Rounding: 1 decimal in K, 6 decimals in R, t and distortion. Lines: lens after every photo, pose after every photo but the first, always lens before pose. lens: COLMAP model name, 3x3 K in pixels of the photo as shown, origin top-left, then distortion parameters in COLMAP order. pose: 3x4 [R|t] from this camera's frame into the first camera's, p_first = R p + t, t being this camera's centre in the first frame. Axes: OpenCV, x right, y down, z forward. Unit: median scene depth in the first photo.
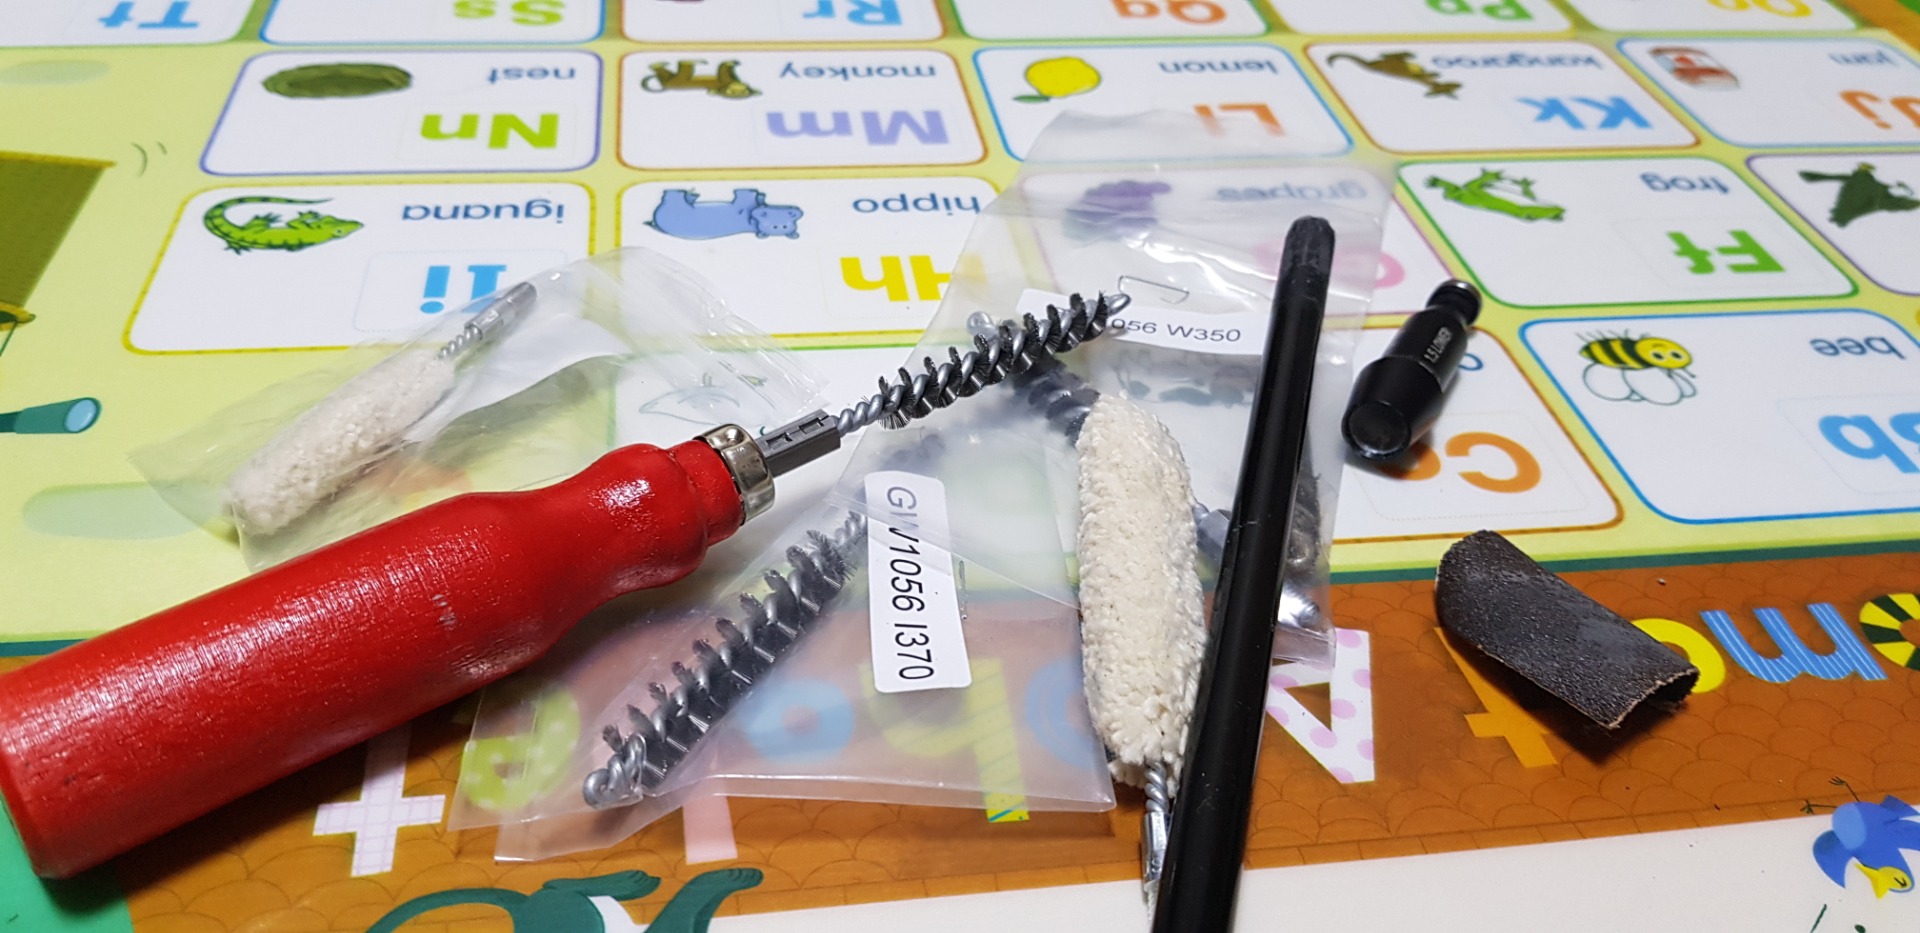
lens RADIAL K [[1471.9, 0, 960.0], [0, 1471.9, 466.5], [0, 0, 1]] dist [-0.028361, -0.000022]
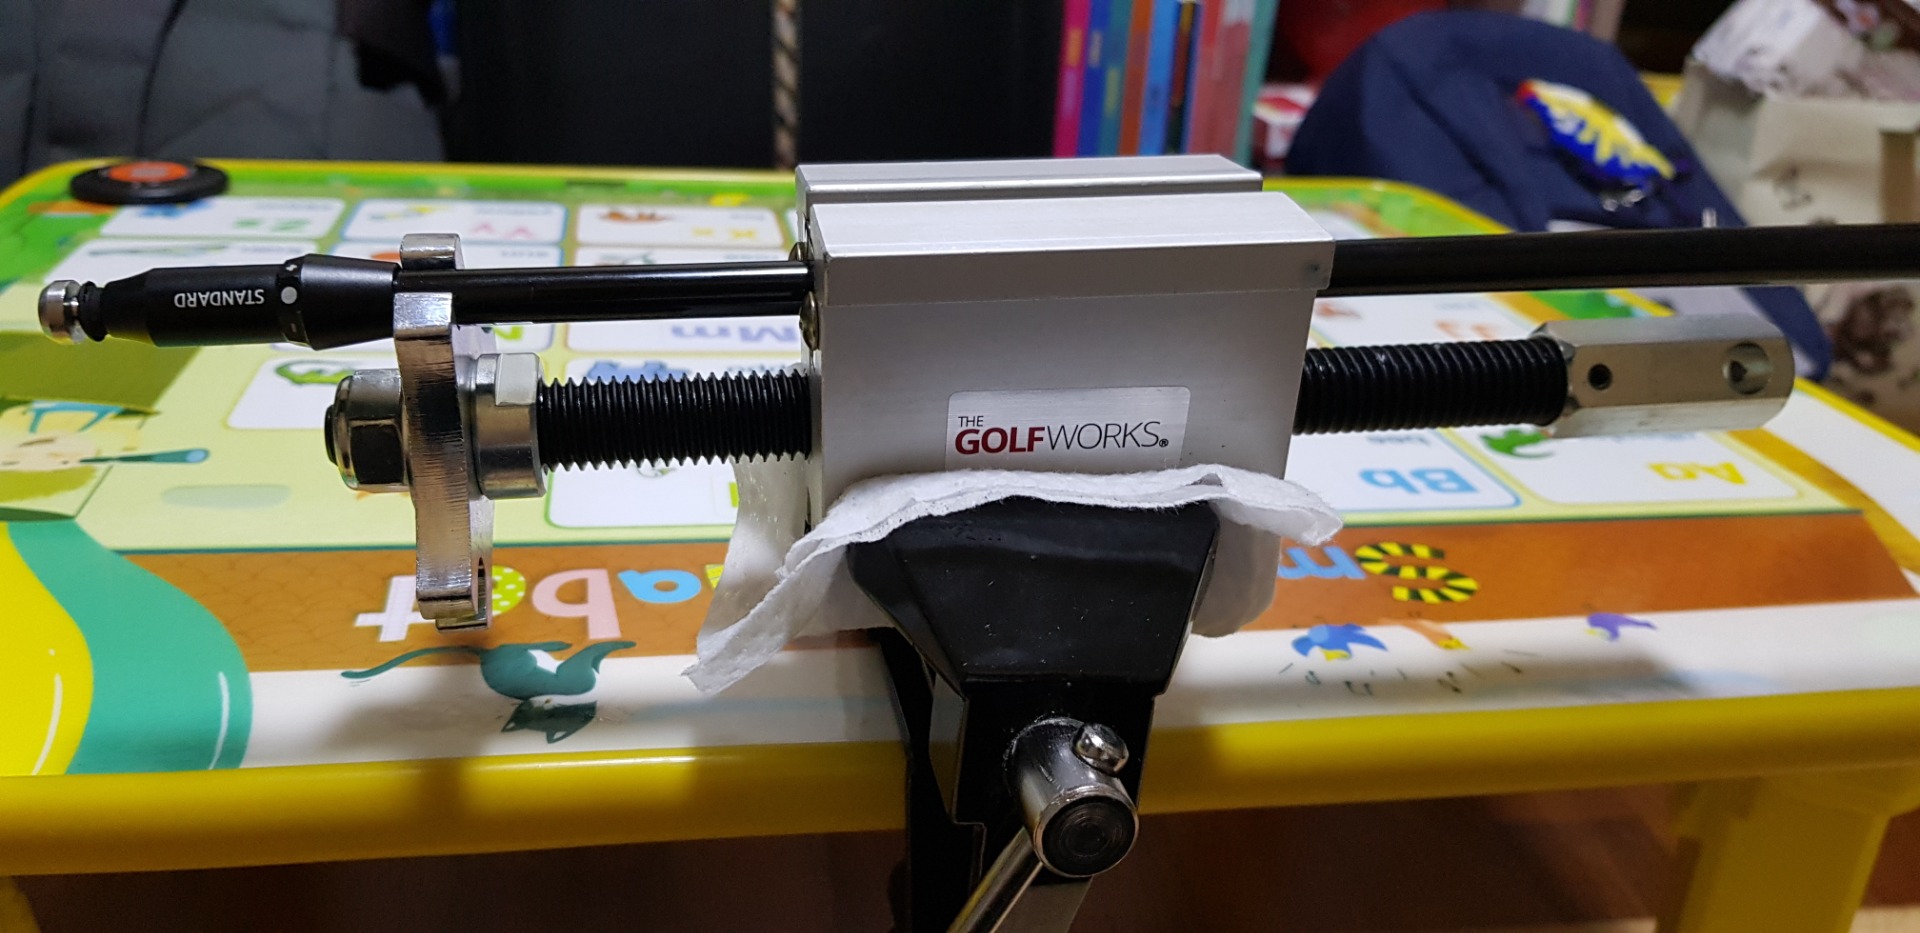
lens RADIAL K [[1471.9, 0, 960.0], [0, 1471.9, 466.5], [0, 0, 1]] dist [-0.028361, -0.000022]
pose [[0.998831, -0.005714, 0.048005, 0.107860], [0.019180, 0.958329, -0.285024, 0.411143], [-0.044376, 0.285611, 0.957318, -0.463271]]
